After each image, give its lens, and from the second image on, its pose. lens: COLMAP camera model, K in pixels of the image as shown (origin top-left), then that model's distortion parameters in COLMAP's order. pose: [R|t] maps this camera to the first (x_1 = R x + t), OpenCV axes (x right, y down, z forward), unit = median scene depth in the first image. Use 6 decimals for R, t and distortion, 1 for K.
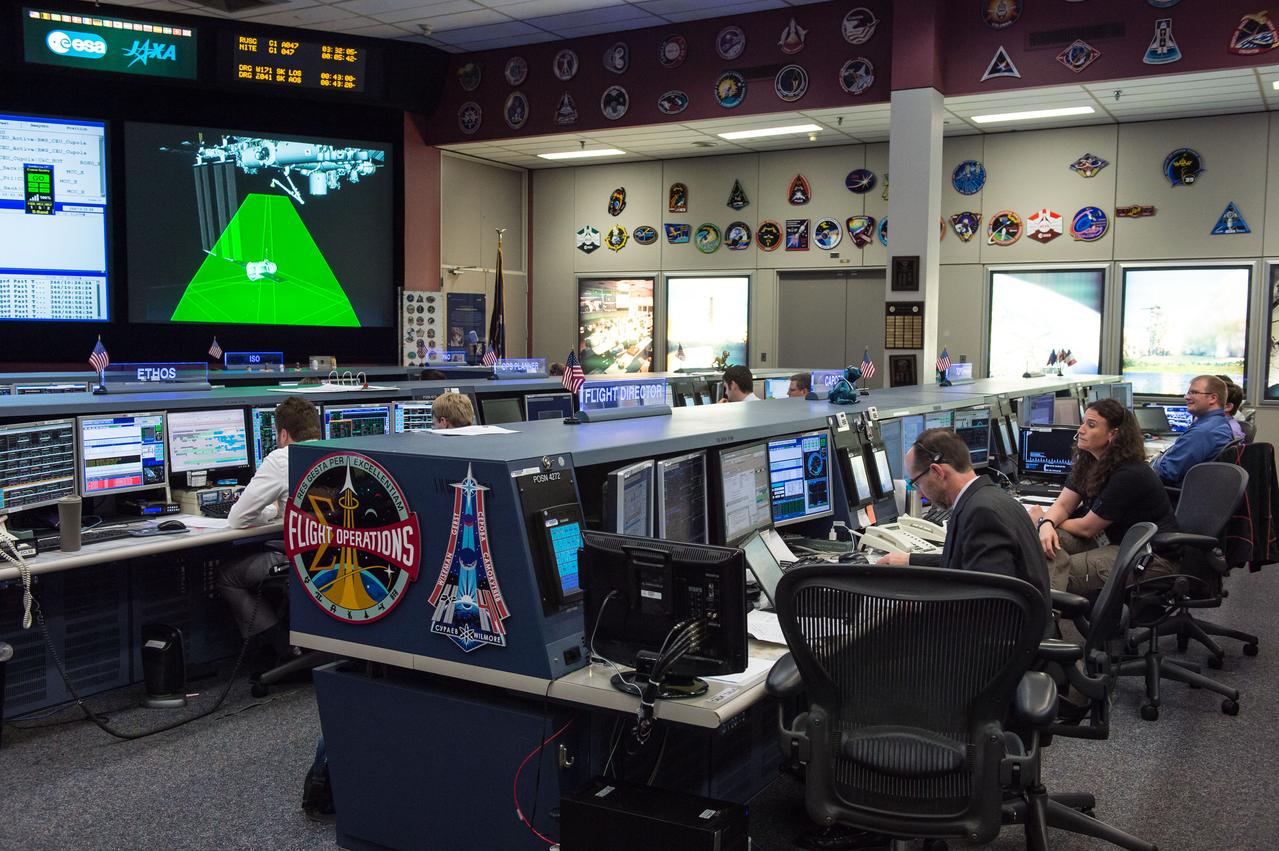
lens RADIAL K [[1169.0, 0, 639.5], [0, 1169.0, 425.5], [0, 0, 1]] dist [0.005760, 0.004458]
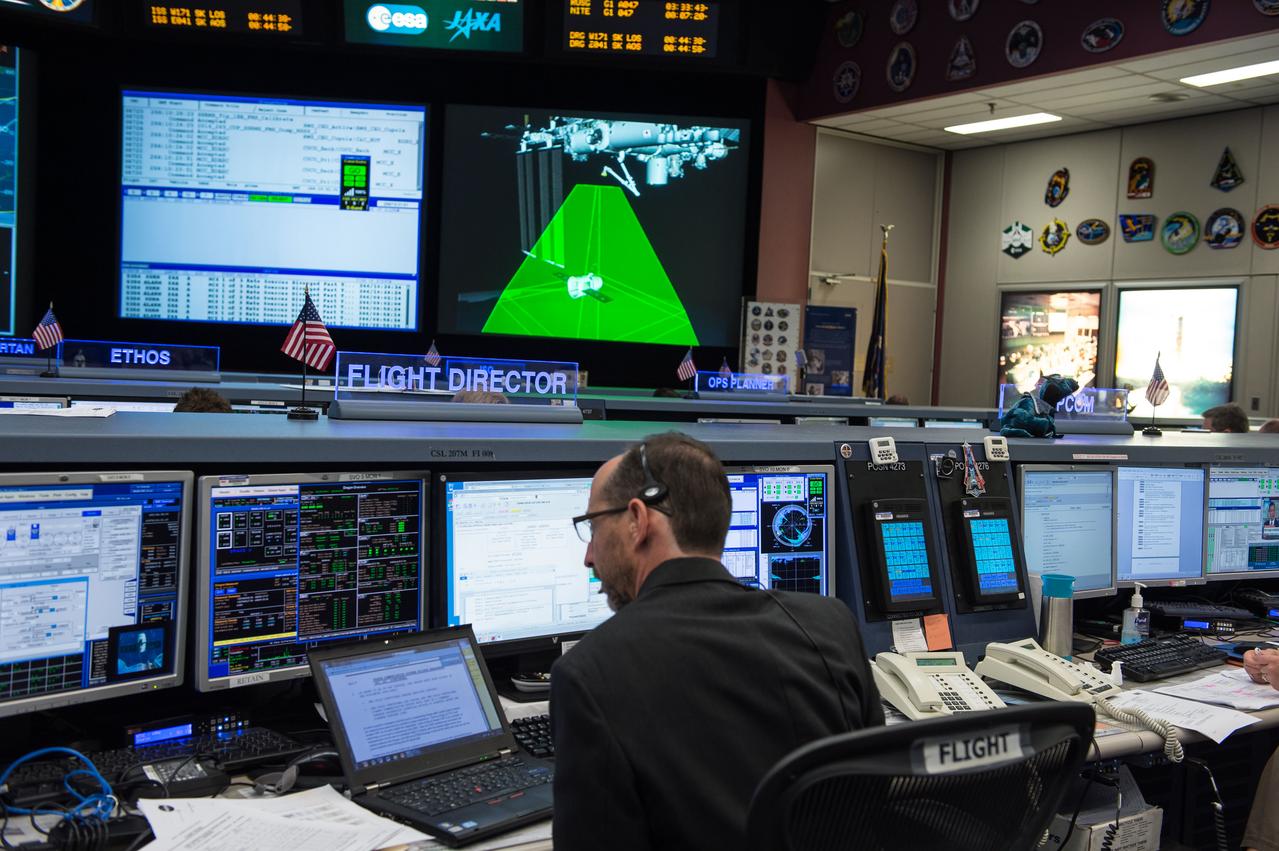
lens RADIAL K [[1356.6, 0, 639.5], [0, 1356.6, 425.5], [0, 0, 1]] dist [0.047721, 0.031679]
pose [[0.911439, 0.046474, -0.408801, 0.114085], [-0.065424, 0.997329, -0.032486, 0.003972], [0.406200, 0.056355, 0.912045, 0.132307]]
